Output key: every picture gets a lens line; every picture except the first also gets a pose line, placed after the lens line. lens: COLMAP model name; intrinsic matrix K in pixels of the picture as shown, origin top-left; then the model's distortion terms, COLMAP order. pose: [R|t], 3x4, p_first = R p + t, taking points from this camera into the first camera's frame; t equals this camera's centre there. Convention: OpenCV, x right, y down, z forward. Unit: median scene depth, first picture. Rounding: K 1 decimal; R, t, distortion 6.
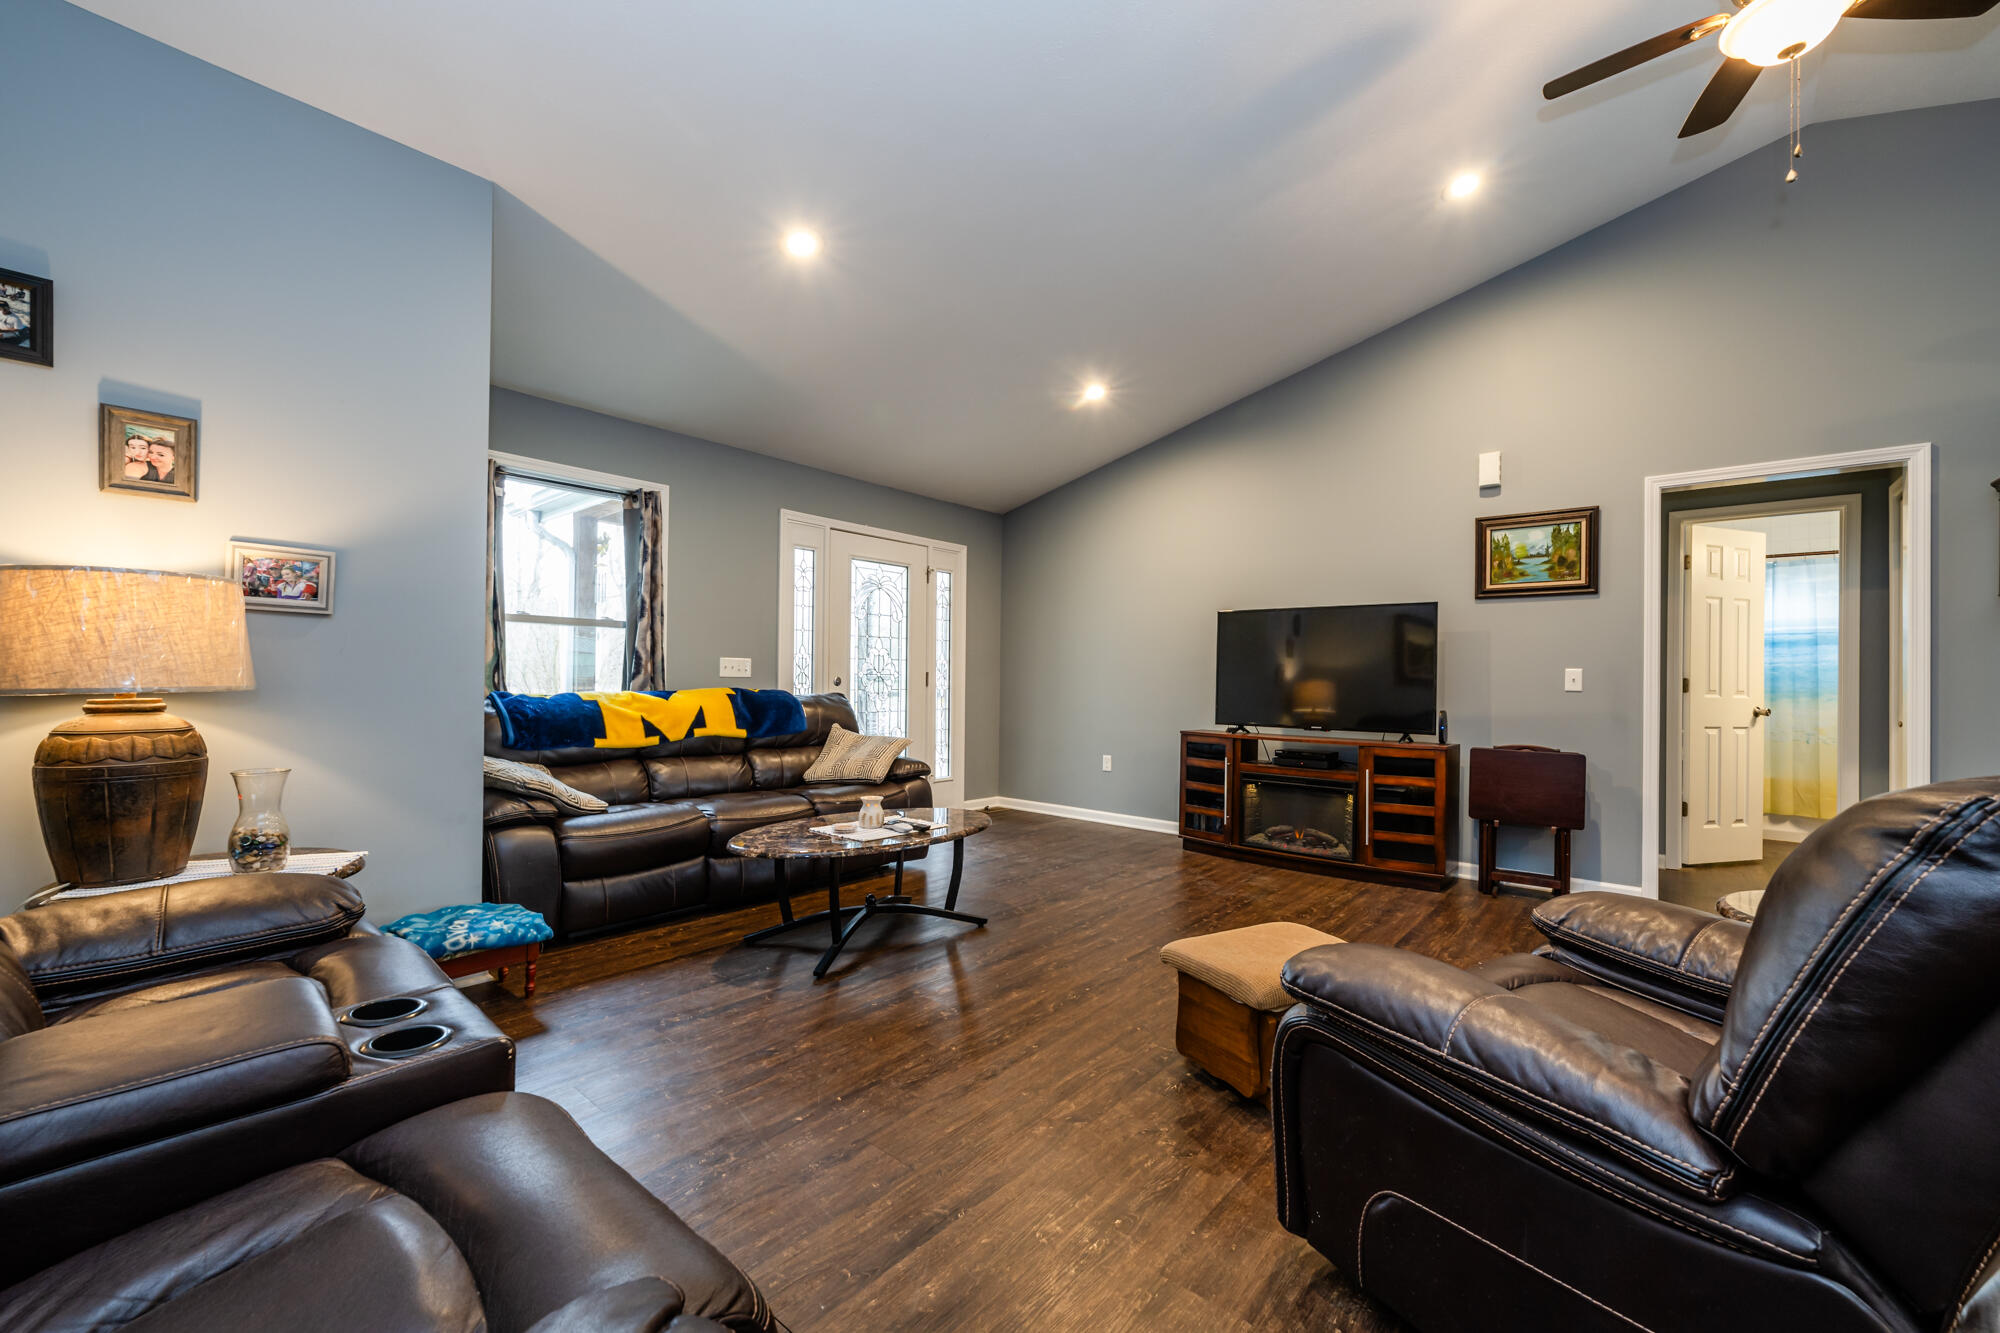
lens RADIAL K [[801.7, 0, 998.8], [0, 801.7, 671.2], [0, 0, 1]] dist [-0.000703, 0.000049]
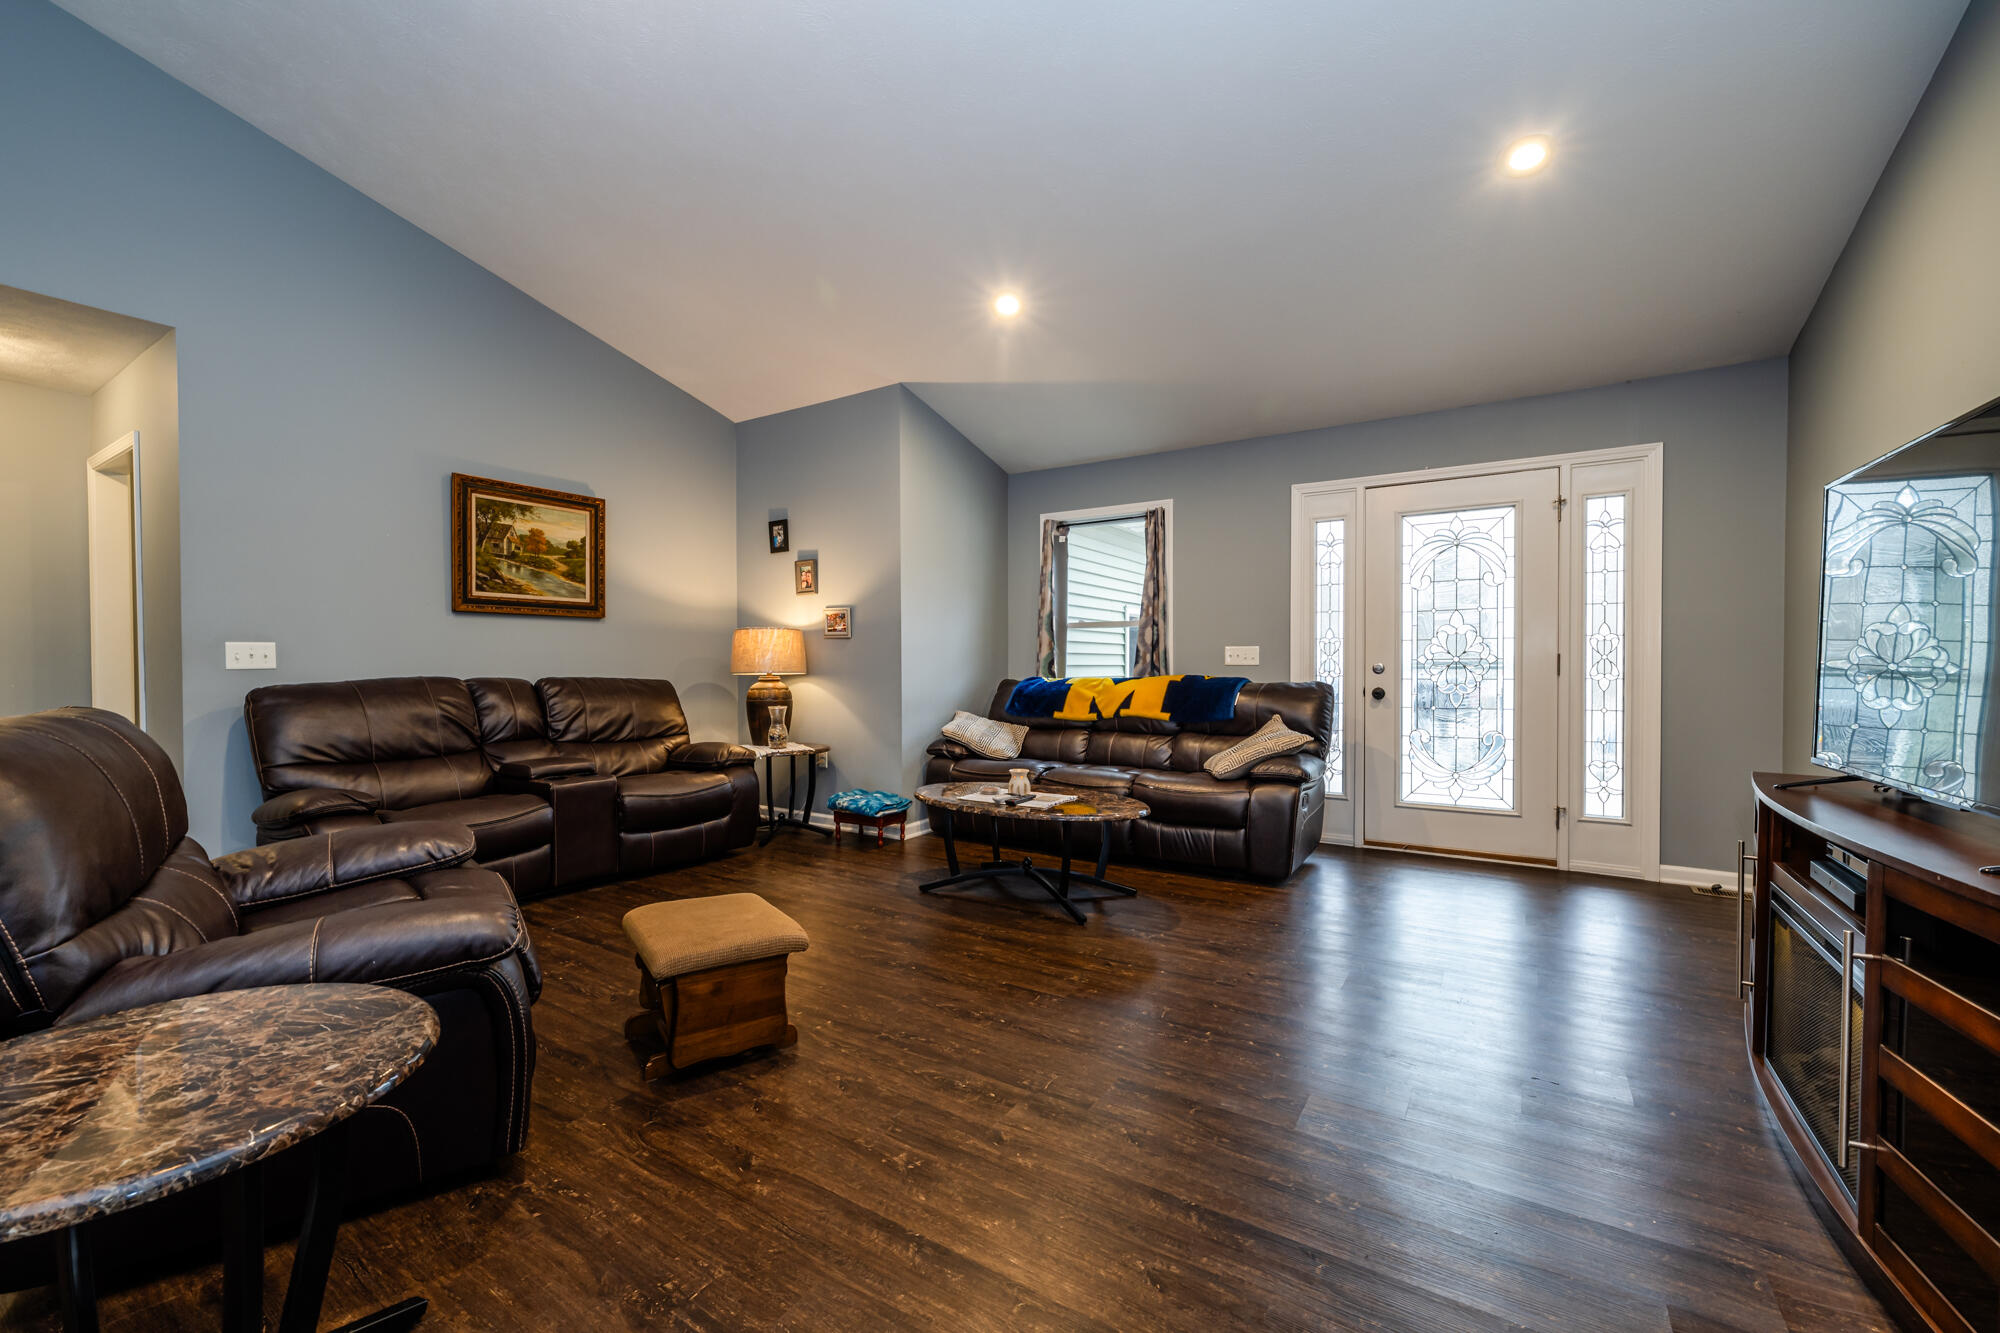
lens RADIAL K [[801.7, 0, 998.8], [0, 801.7, 671.2], [0, 0, 1]] dist [-0.000703, 0.000049]
pose [[0.132255, -0.009440, -0.991171, 0.727209], [0.011334, 0.999904, -0.008011, 0.022239], [0.991151, -0.010175, 0.132349, 0.631632]]
